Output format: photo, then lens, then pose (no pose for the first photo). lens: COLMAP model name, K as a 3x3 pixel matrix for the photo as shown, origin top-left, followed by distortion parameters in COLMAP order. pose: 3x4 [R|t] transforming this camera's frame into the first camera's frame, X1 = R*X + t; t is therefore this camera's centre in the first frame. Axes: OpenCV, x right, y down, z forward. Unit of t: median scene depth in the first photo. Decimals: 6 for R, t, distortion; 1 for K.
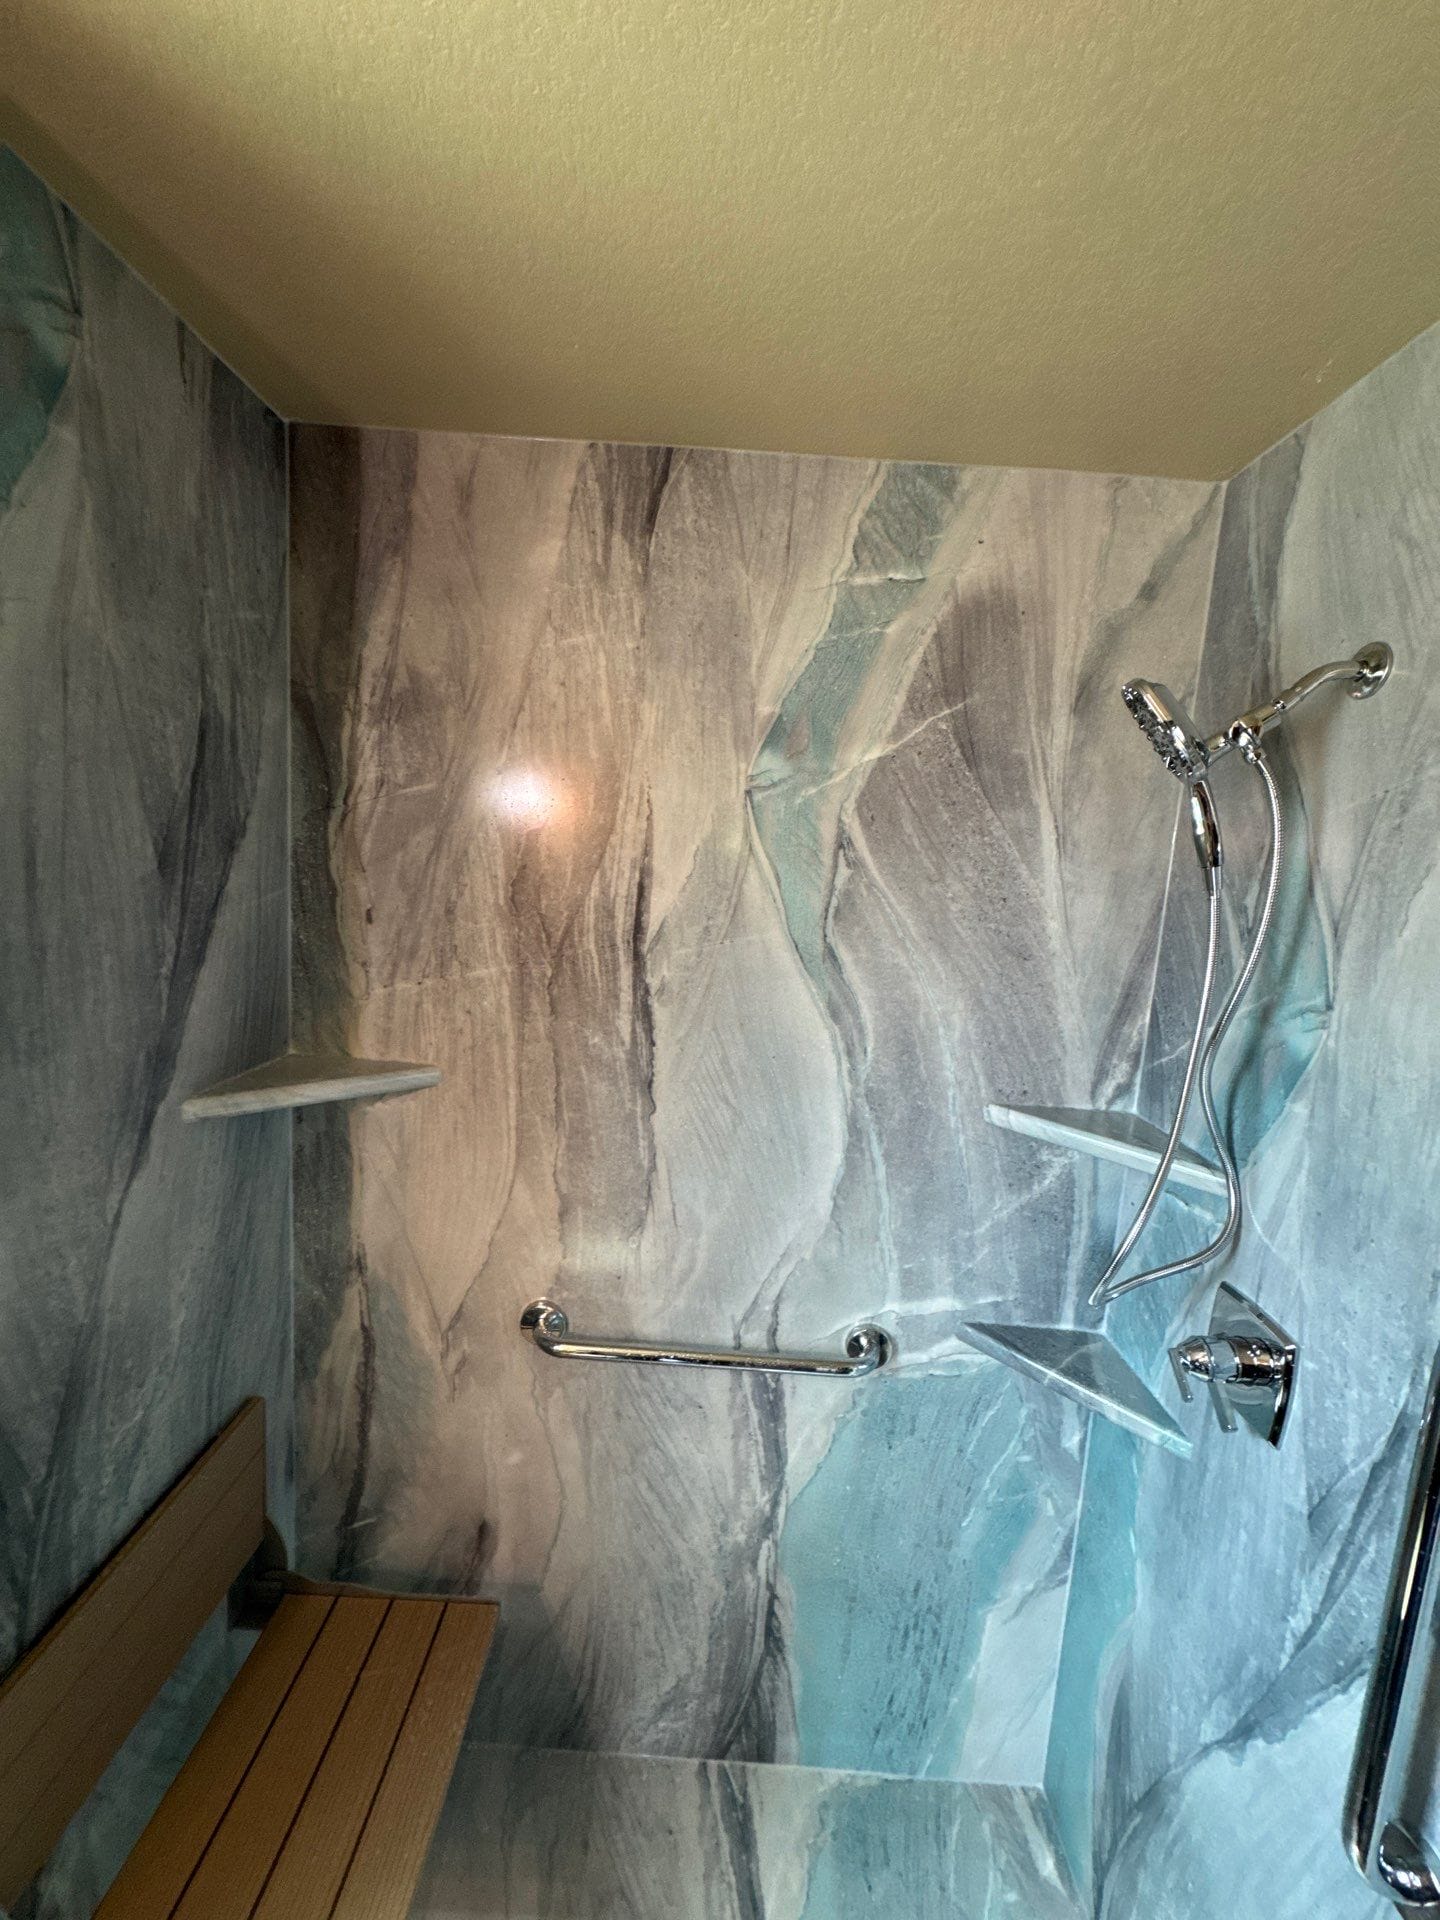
lens RADIAL K [[778.6, 0, 639.3], [0, 778.6, 961.0], [0, 0, 1]] dist [-0.001227, -0.000236]
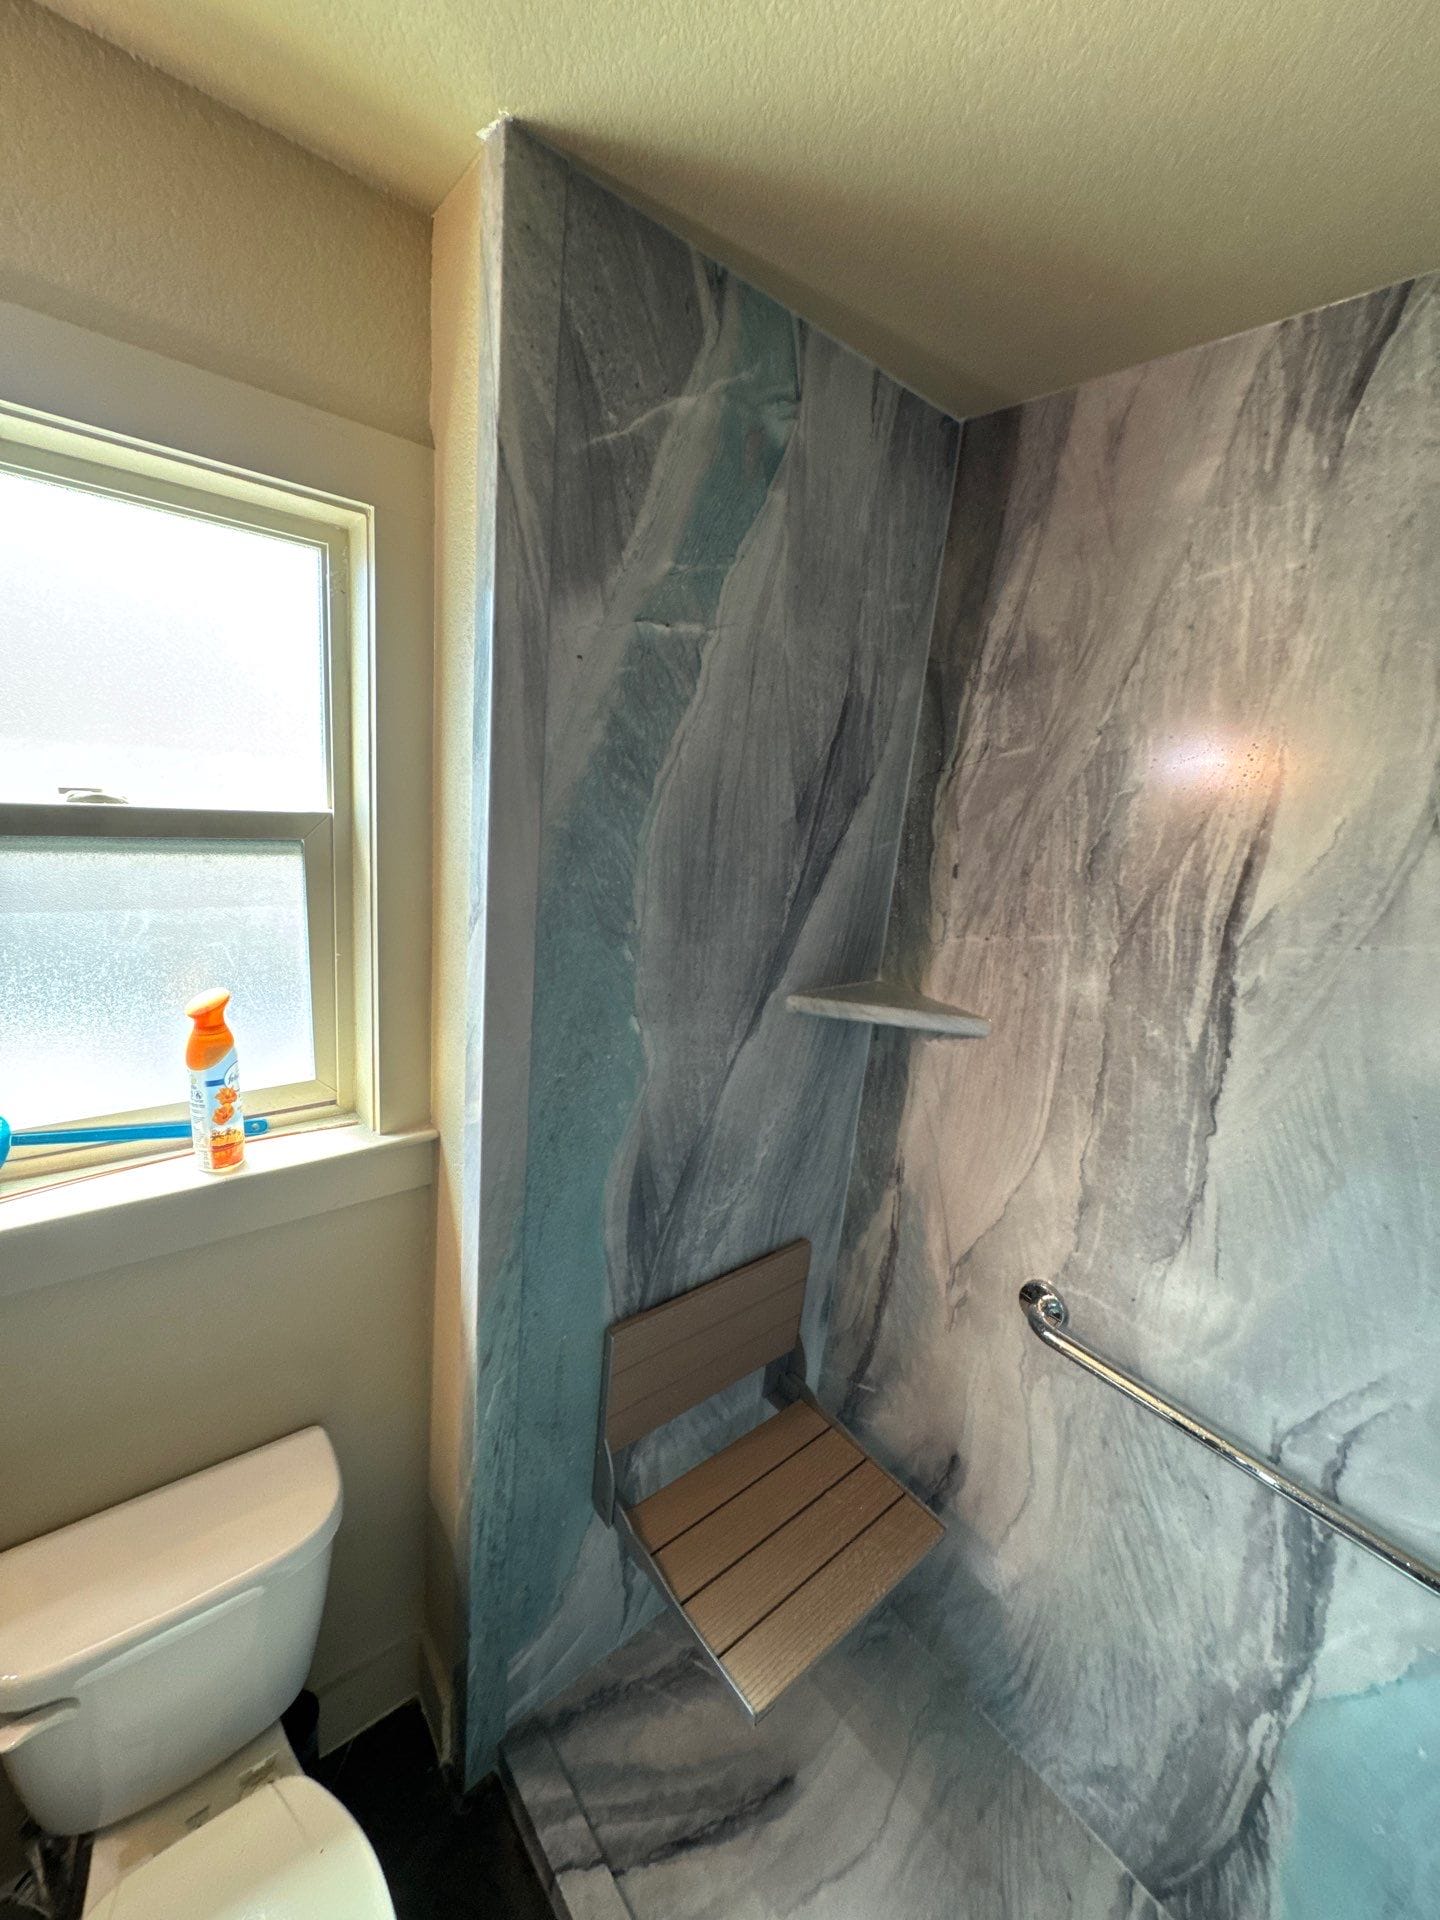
lens RADIAL K [[769.4, 0, 725.3], [0, 769.4, 966.6], [0, 0, 1]] dist [-0.000933, -0.000029]
pose [[0.644834, 0.180901, -0.742606, 0.269341], [-0.154256, 0.982396, 0.105368, 0.010155], [0.748595, 0.046606, 0.661388, 0.048386]]
